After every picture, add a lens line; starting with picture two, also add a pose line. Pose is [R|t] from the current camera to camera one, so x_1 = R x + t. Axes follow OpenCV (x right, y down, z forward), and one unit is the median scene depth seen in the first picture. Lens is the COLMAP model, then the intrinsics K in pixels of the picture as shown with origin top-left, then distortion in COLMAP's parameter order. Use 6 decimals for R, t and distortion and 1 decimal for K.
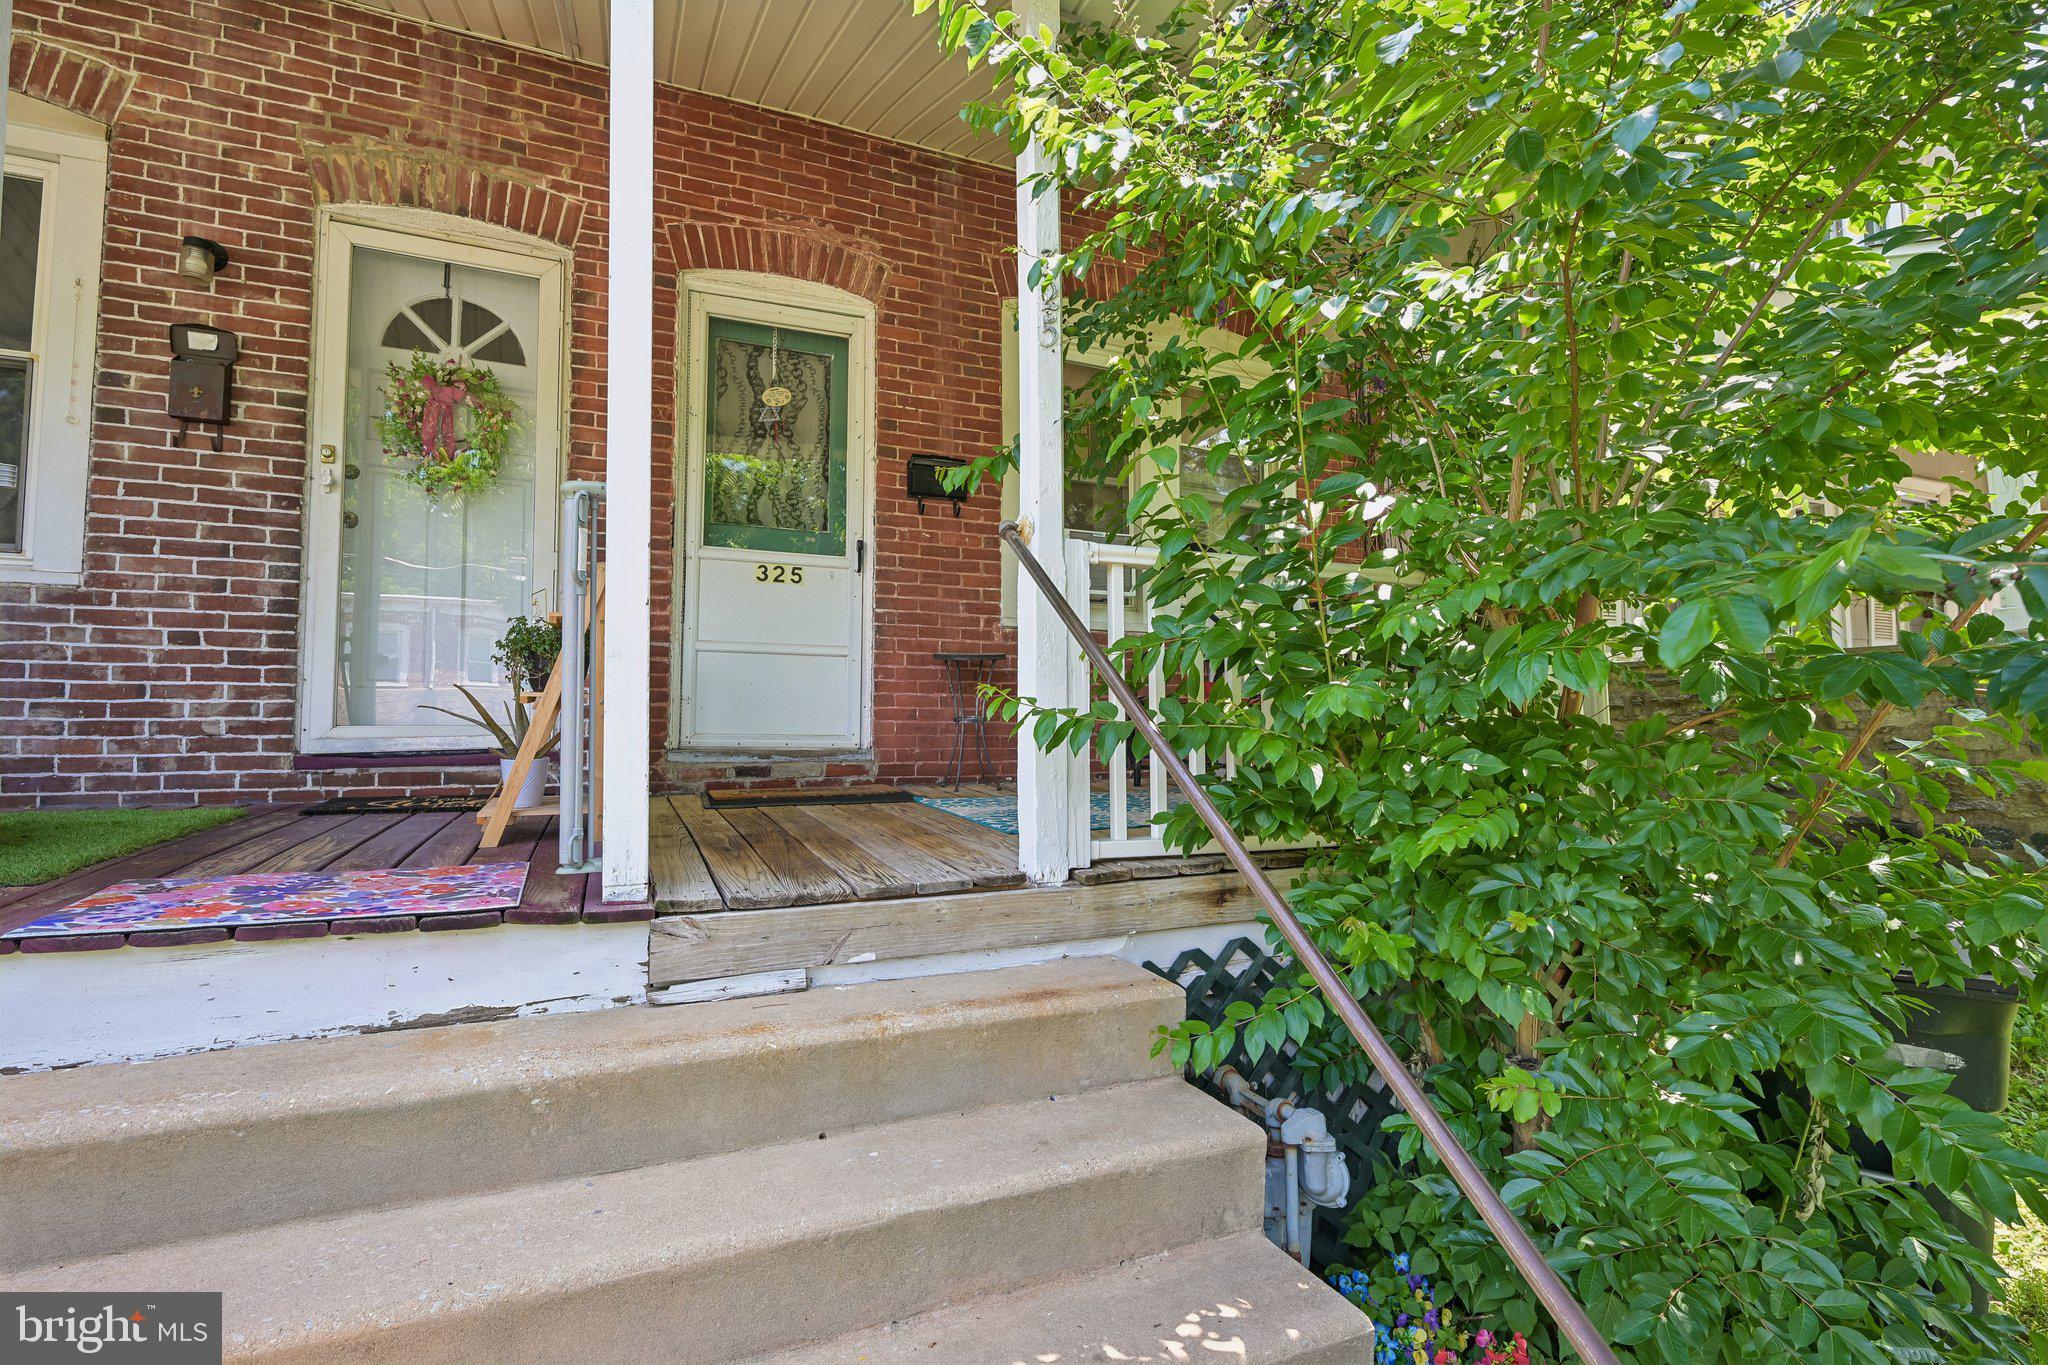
lens RADIAL K [[939.8, 0, 1024.0], [0, 939.8, 682.5], [0, 0, 1]] dist [-0.000638, -0.000392]
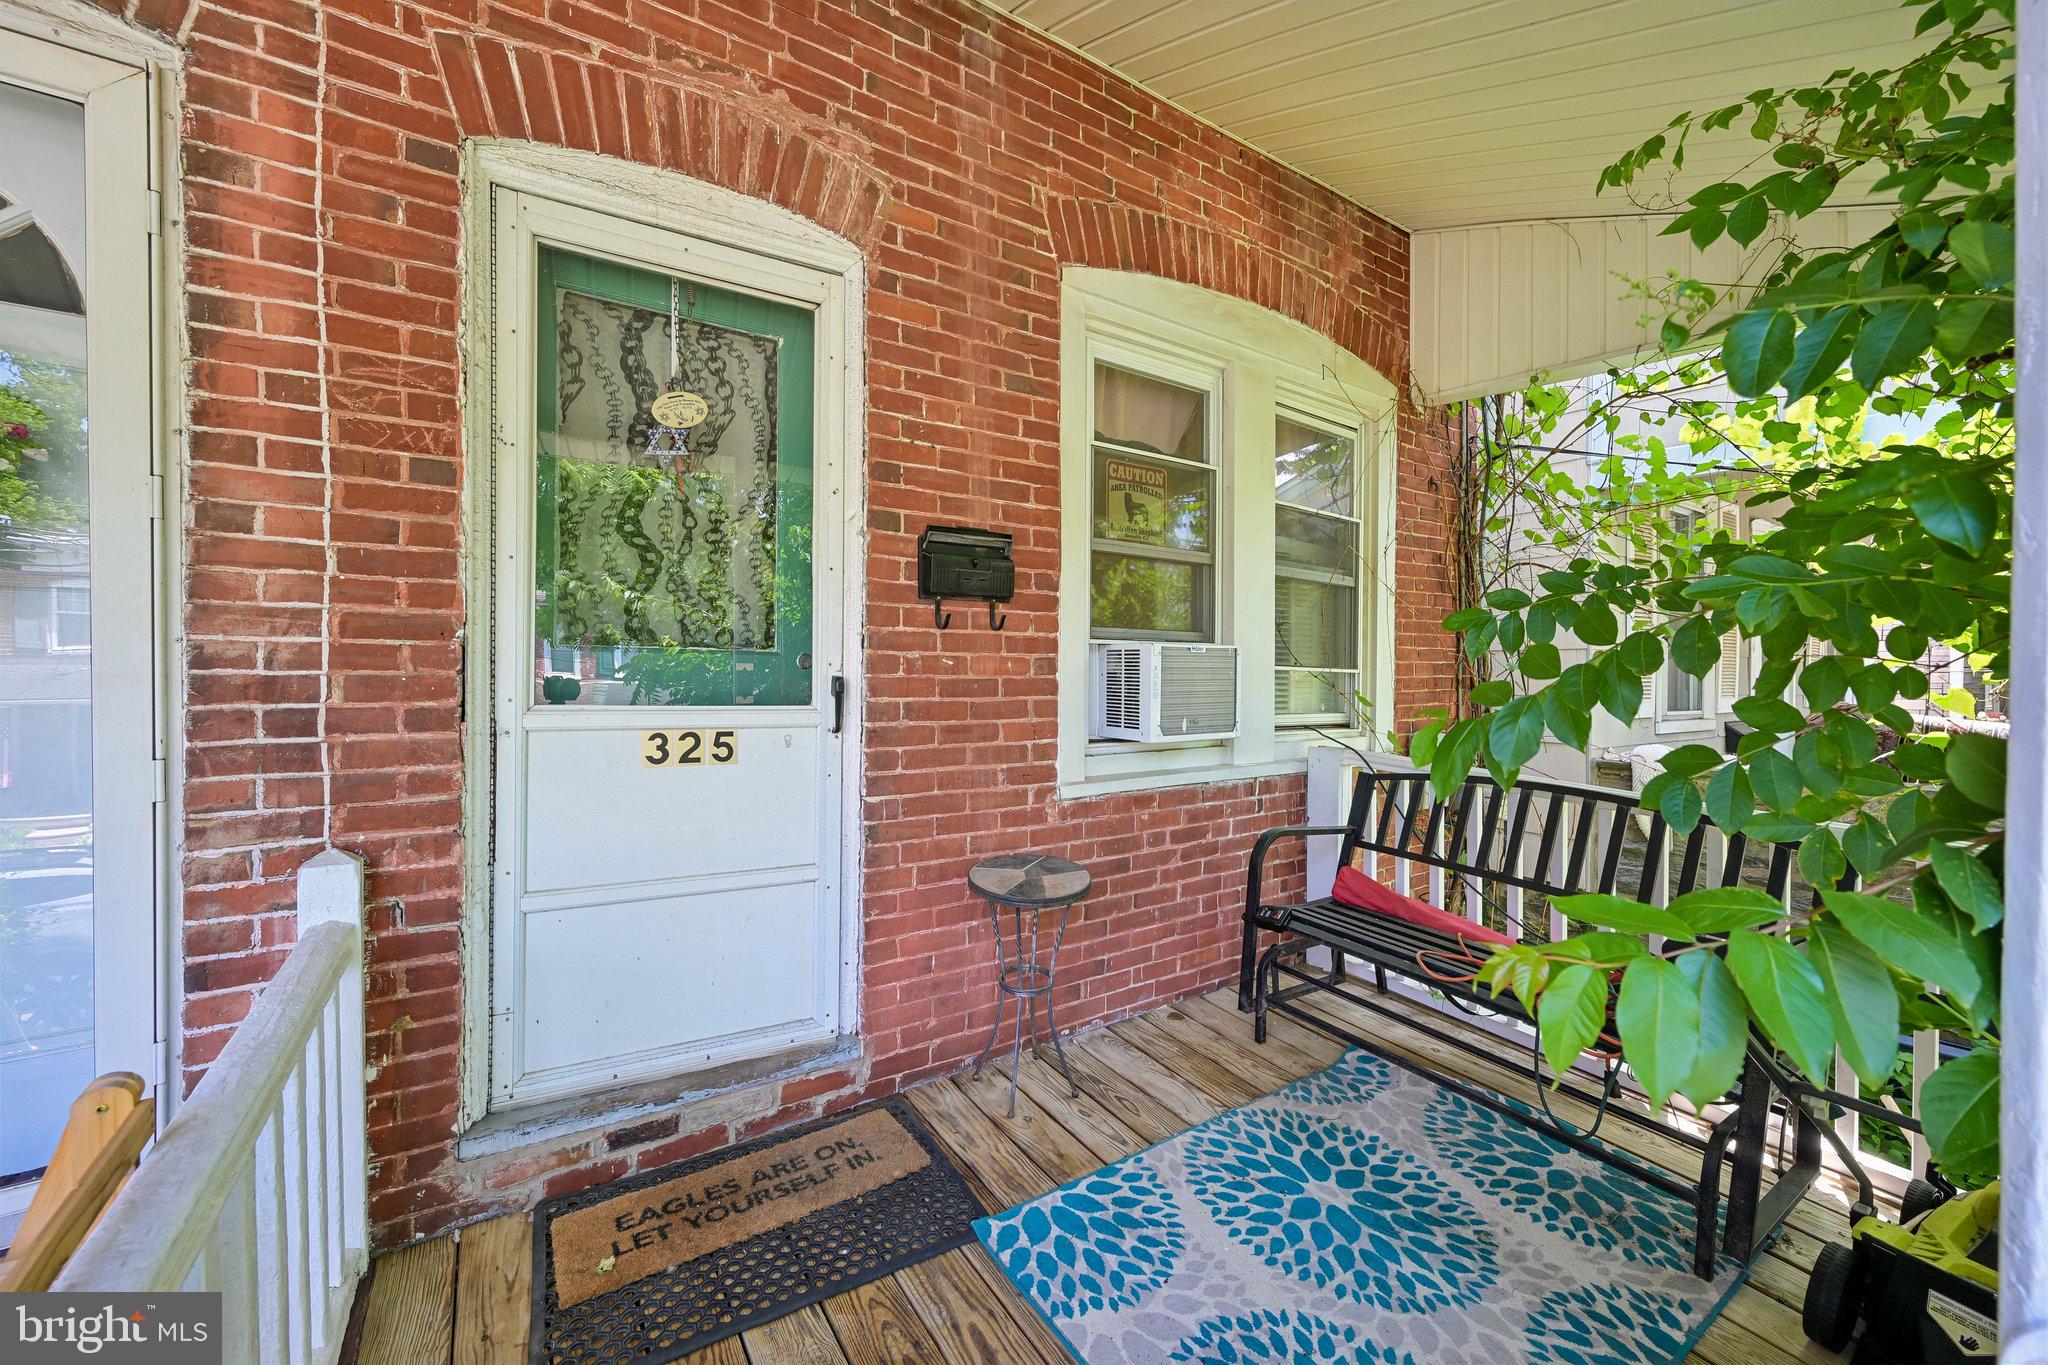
lens RADIAL K [[802.7, 0, 1024.0], [0, 802.7, 682.5], [0, 0, 1]] dist [0.001741, -0.000124]
pose [[0.986133, 0.006680, 0.165822, -0.146515], [-0.018148, 0.997538, 0.067741, -0.186441], [-0.164961, -0.069811, 0.983826, 0.510770]]
